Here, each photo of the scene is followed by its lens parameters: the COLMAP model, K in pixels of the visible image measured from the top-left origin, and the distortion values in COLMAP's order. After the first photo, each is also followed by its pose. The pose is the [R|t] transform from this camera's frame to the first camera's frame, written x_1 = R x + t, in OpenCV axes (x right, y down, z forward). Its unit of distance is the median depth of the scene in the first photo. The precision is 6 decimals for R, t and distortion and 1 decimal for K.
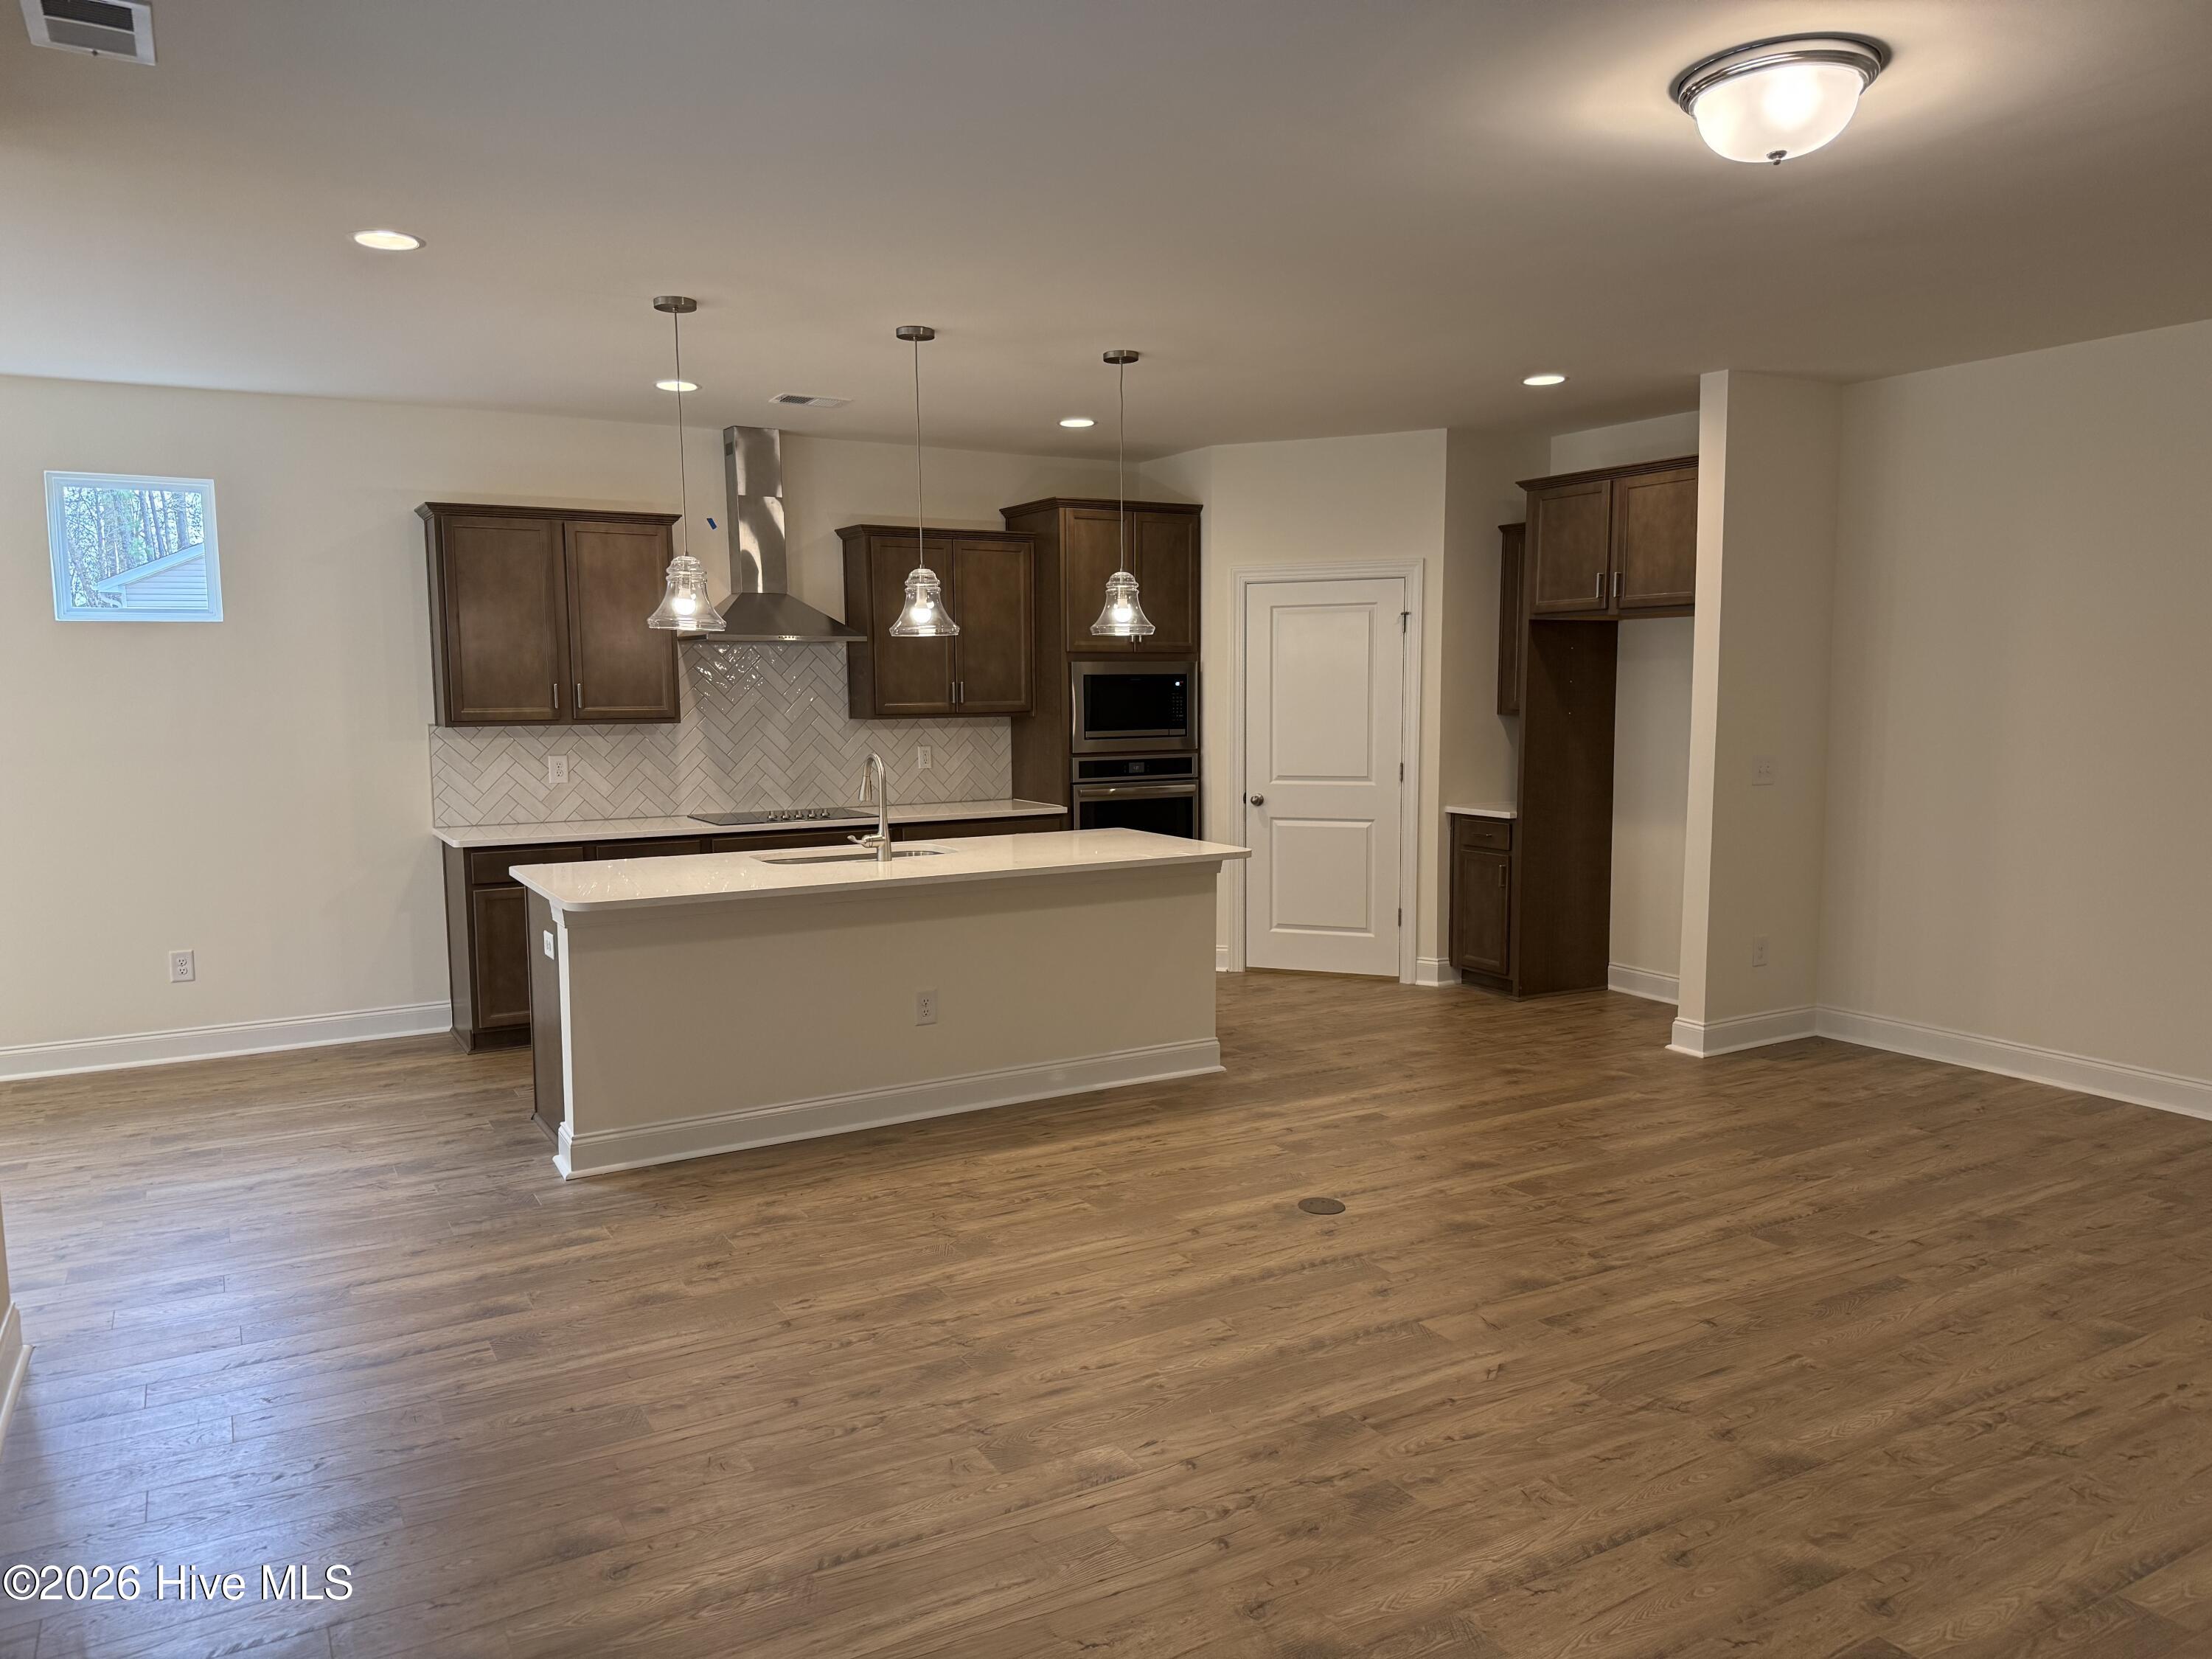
lens RADIAL K [[1536.0, 0, 1091.2], [0, 1536.0, 847.7], [0, 0, 1]] dist [0.051907, -0.056805]
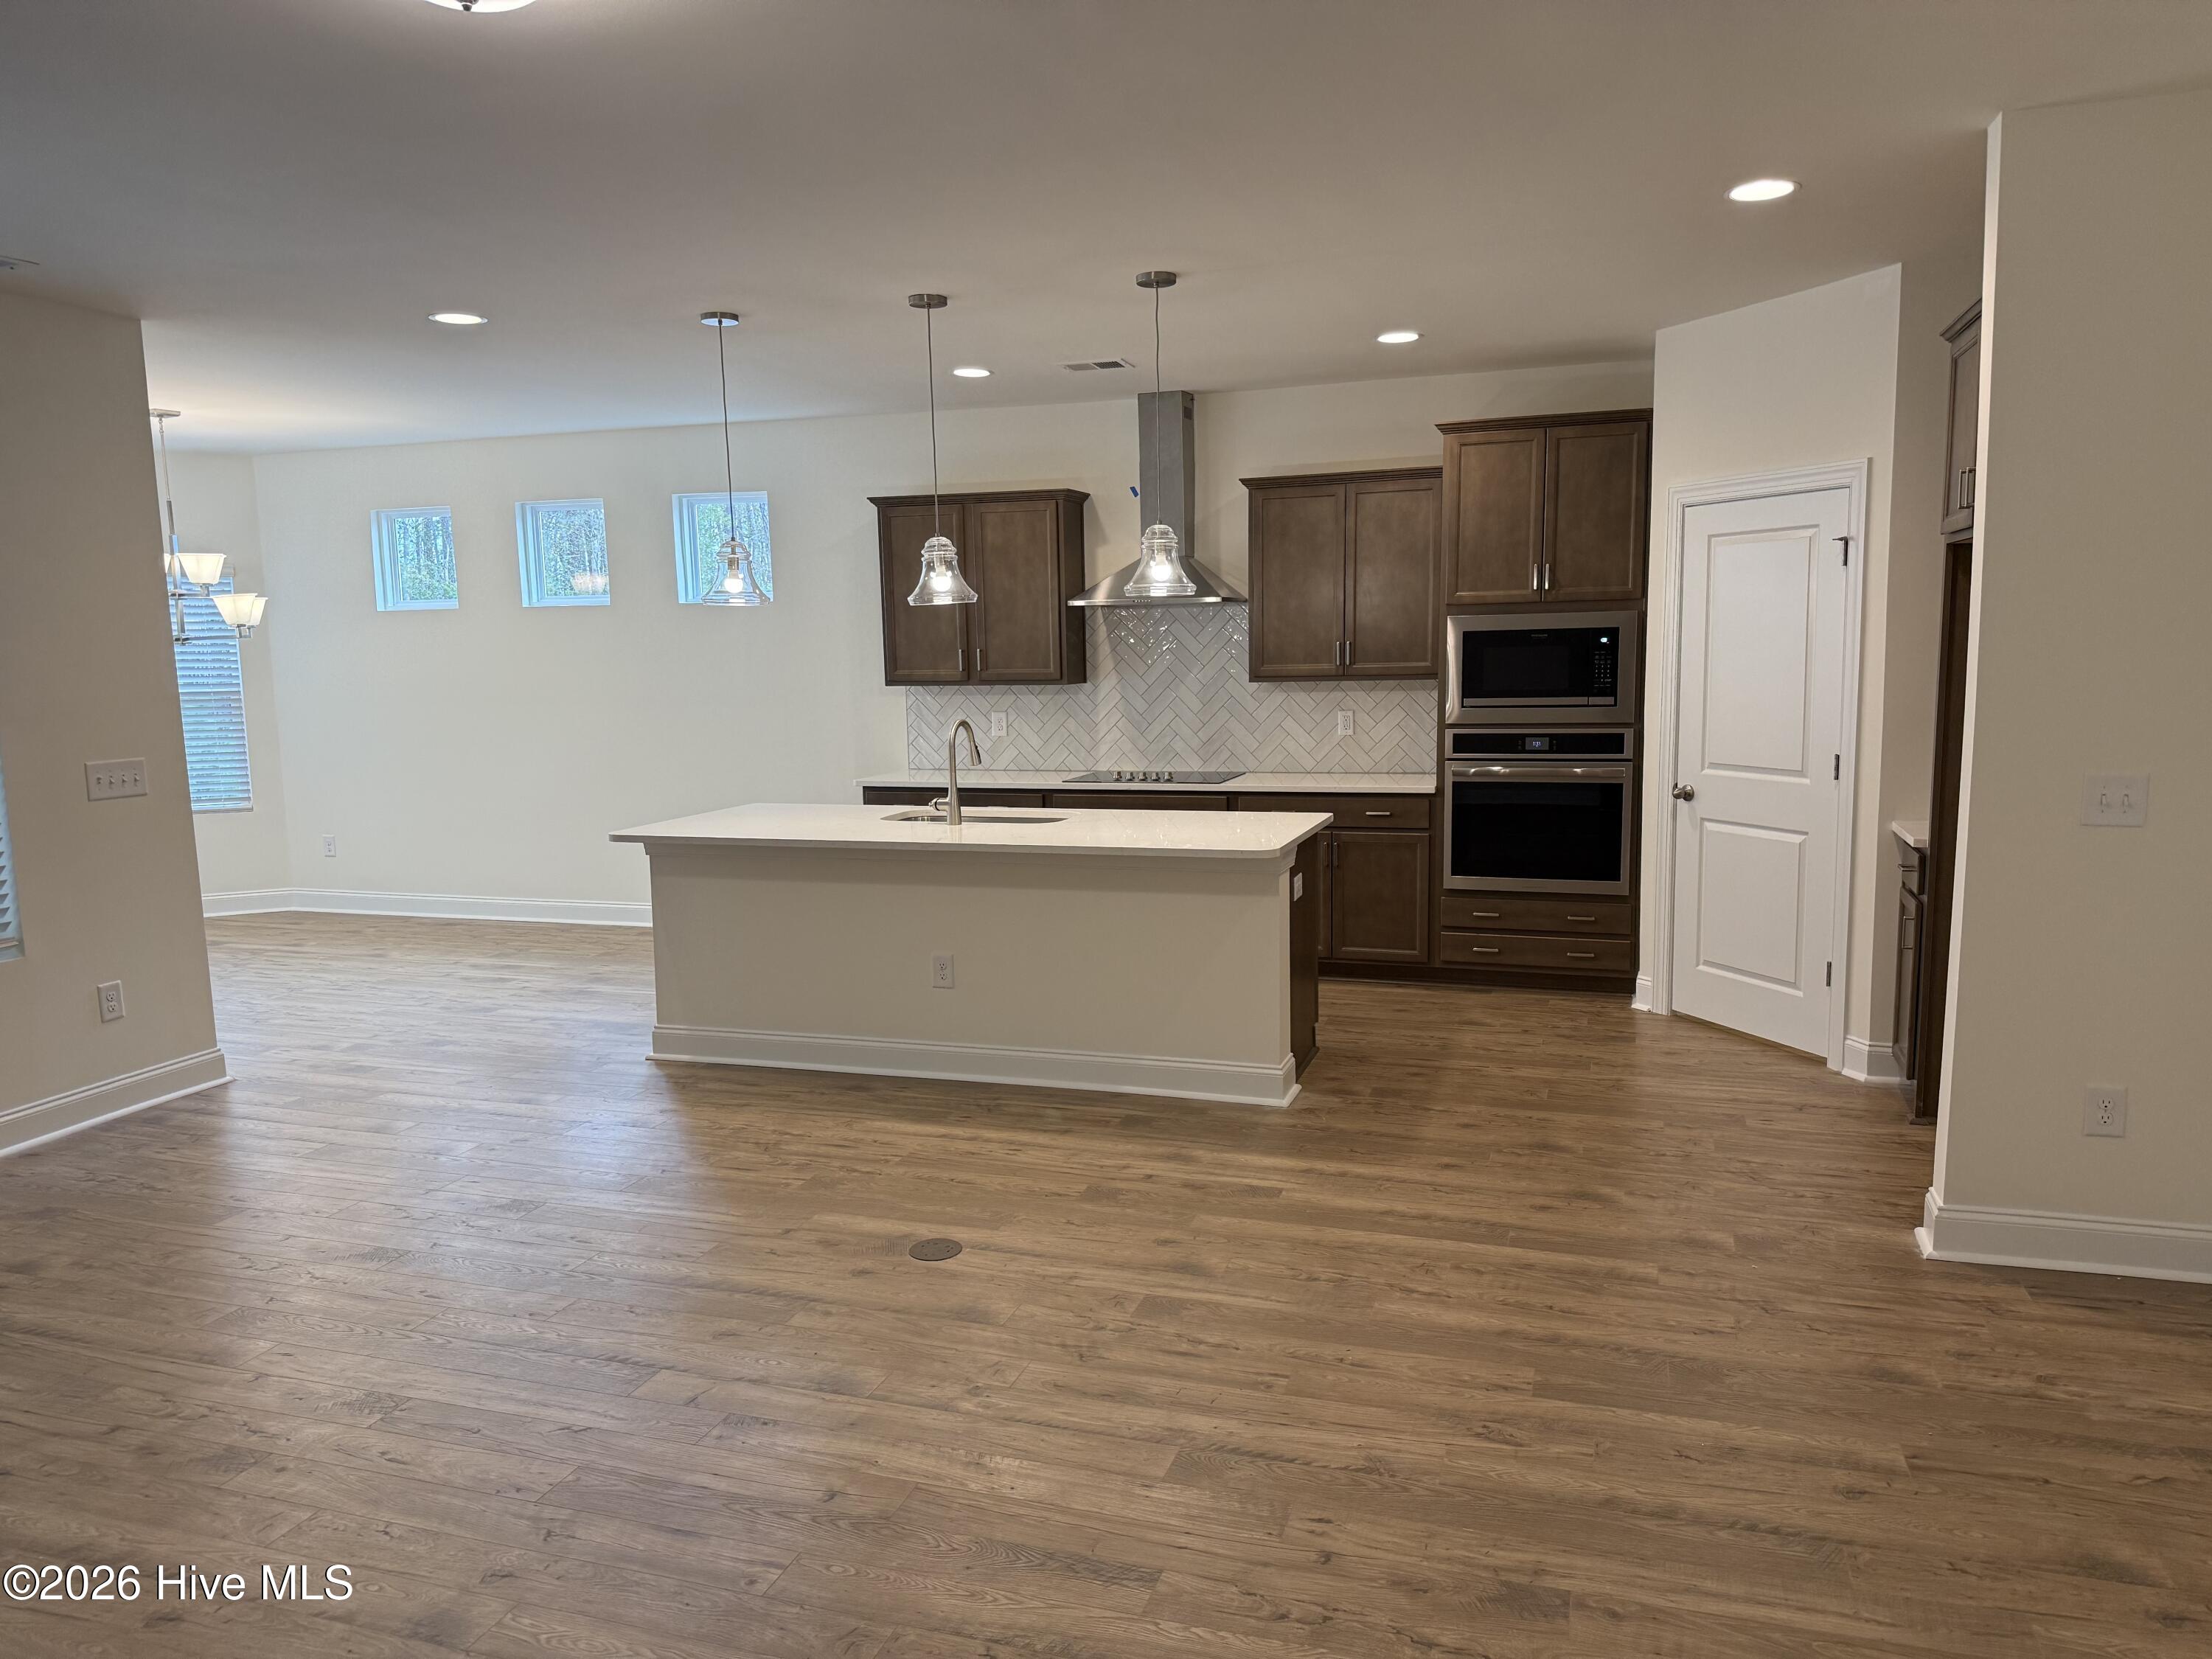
lens RADIAL K [[1536.0, 0, 1108.2], [0, 1536.0, 837.2], [0, 0, 1]] dist [0.051907, -0.056805]
pose [[0.668368, 0.088178, -0.738586, 0.692618], [-0.067050, 0.996048, 0.058240, -0.049763], [0.740802, 0.010596, 0.671639, 0.389970]]
